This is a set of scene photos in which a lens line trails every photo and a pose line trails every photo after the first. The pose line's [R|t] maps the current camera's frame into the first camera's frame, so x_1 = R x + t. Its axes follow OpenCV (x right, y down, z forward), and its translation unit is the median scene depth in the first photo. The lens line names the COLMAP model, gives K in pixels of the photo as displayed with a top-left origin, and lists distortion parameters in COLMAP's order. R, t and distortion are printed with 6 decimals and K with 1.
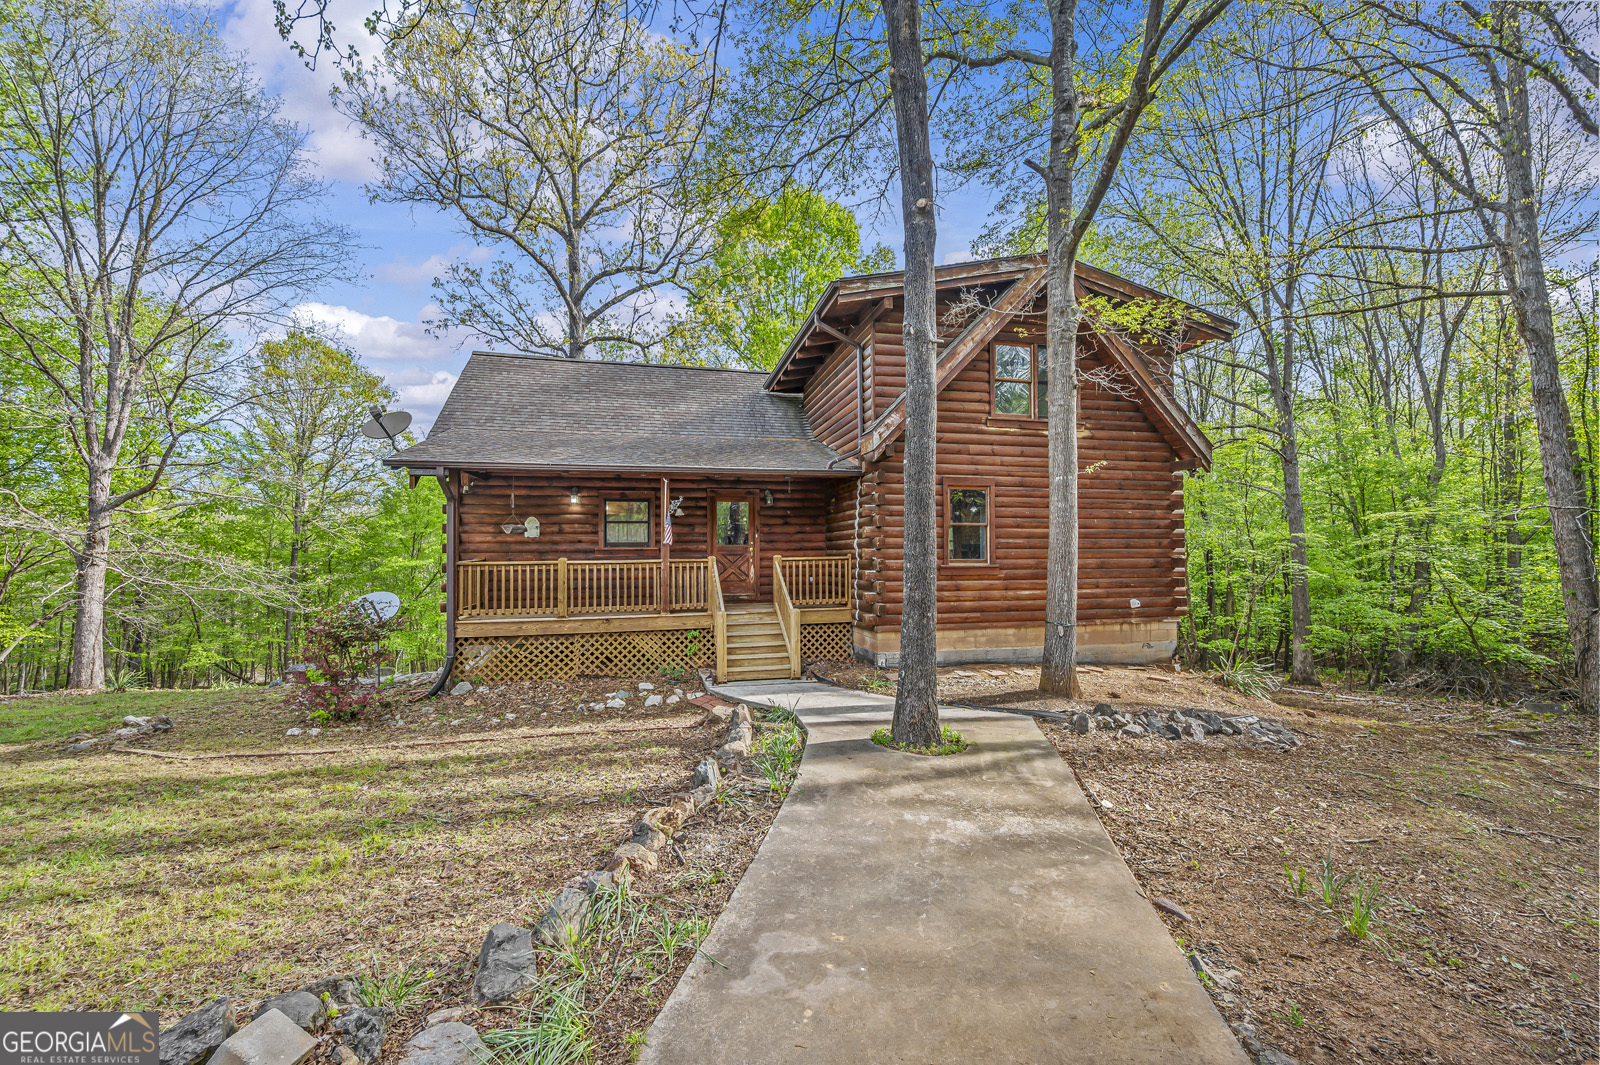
lens RADIAL K [[624.0, 0, 842.7], [0, 624.0, 573.7], [0, 0, 1]] dist [0.001660, 0.000058]
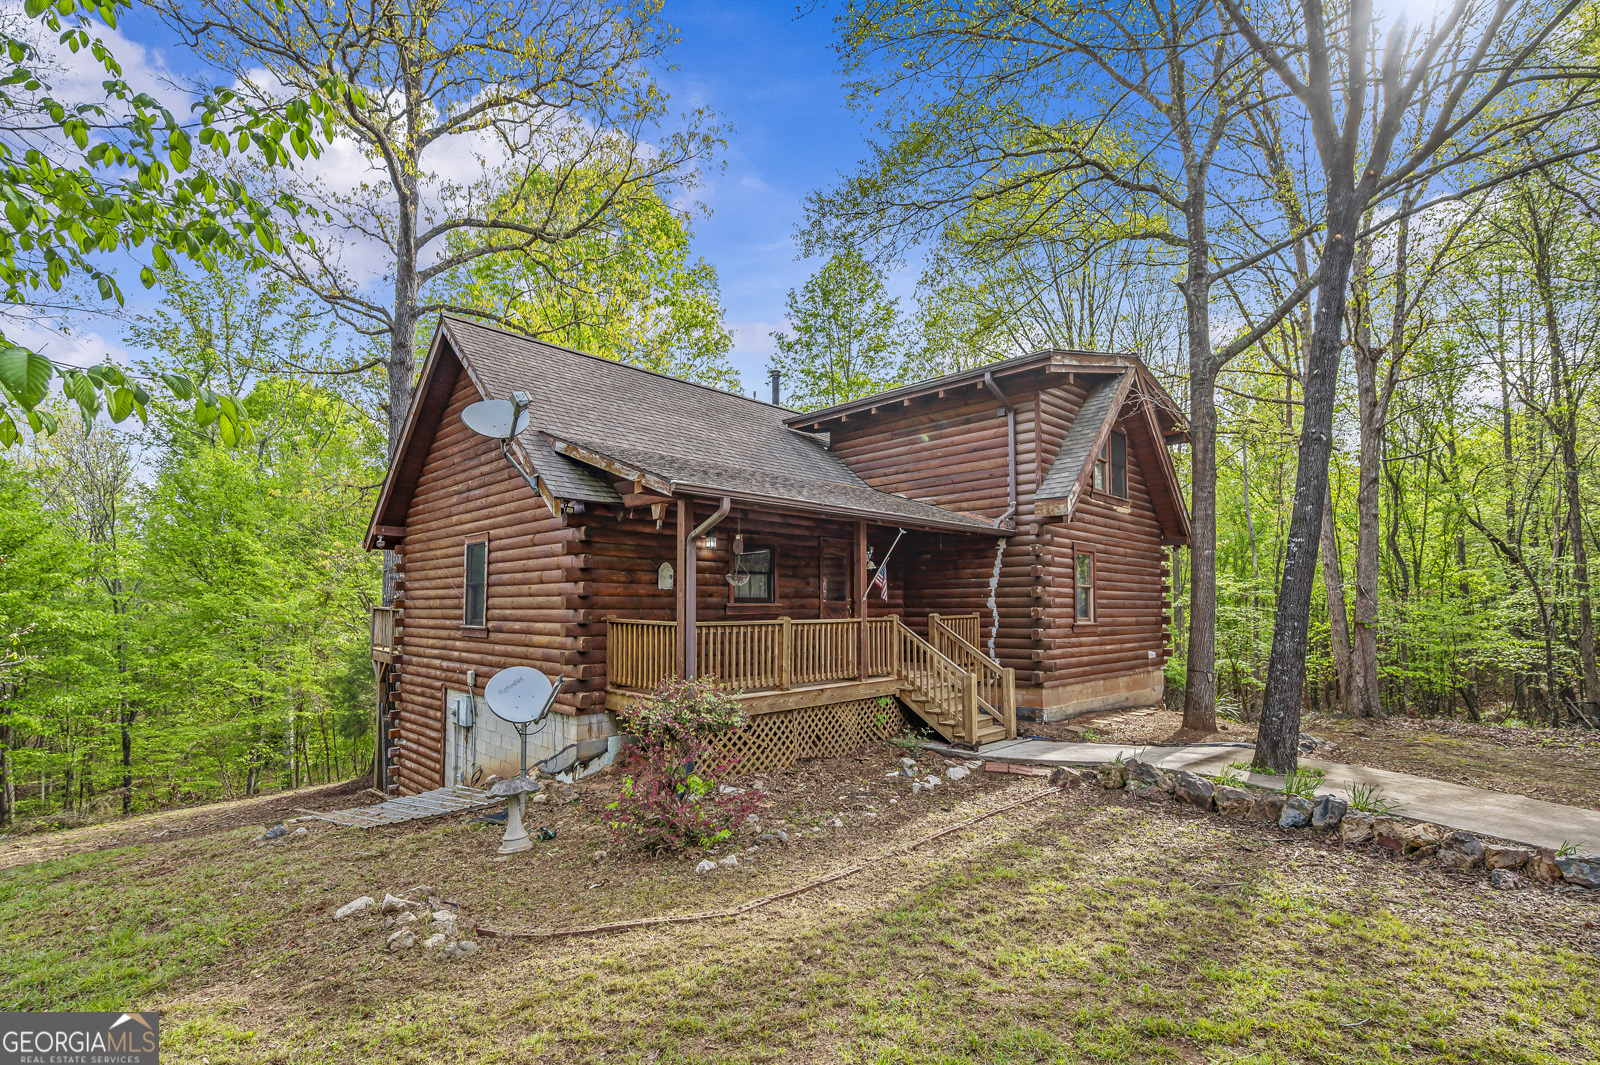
lens RADIAL K [[733.4, 0, 800.4], [0, 733.4, 613.2], [0, 0, 1]] dist [-0.000660, -0.000051]
pose [[0.851471, 0.002777, 0.524395, -0.896415], [0.007235, 0.999829, -0.017041, -0.013439], [-0.524352, 0.018304, 0.851305, 0.165678]]
